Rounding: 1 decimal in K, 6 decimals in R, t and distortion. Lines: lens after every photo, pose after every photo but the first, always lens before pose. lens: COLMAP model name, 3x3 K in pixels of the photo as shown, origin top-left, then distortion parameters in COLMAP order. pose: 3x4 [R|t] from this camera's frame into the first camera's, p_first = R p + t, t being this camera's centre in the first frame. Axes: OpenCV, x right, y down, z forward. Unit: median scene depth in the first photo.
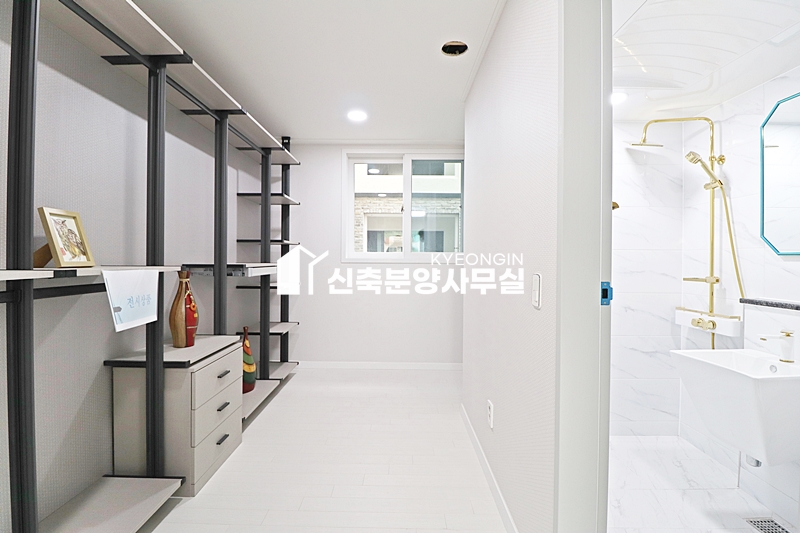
lens RADIAL K [[372.1, 0, 393.5], [0, 372.1, 263.7], [0, 0, 1]] dist [-0.009680, -0.007403]
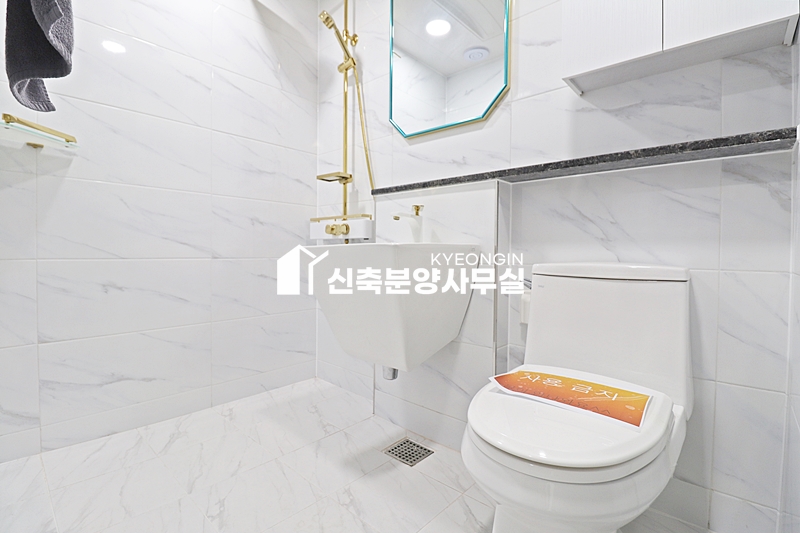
lens RADIAL K [[372.1, 0, 406.9], [0, 372.1, 262.9], [0, 0, 1]] dist [-0.009680, -0.007403]
pose [[0.643251, -0.018618, 0.765429, 0.307993], [-0.001107, 0.999681, 0.025246, 0.215700], [-0.765655, -0.017086, 0.643025, 0.348882]]
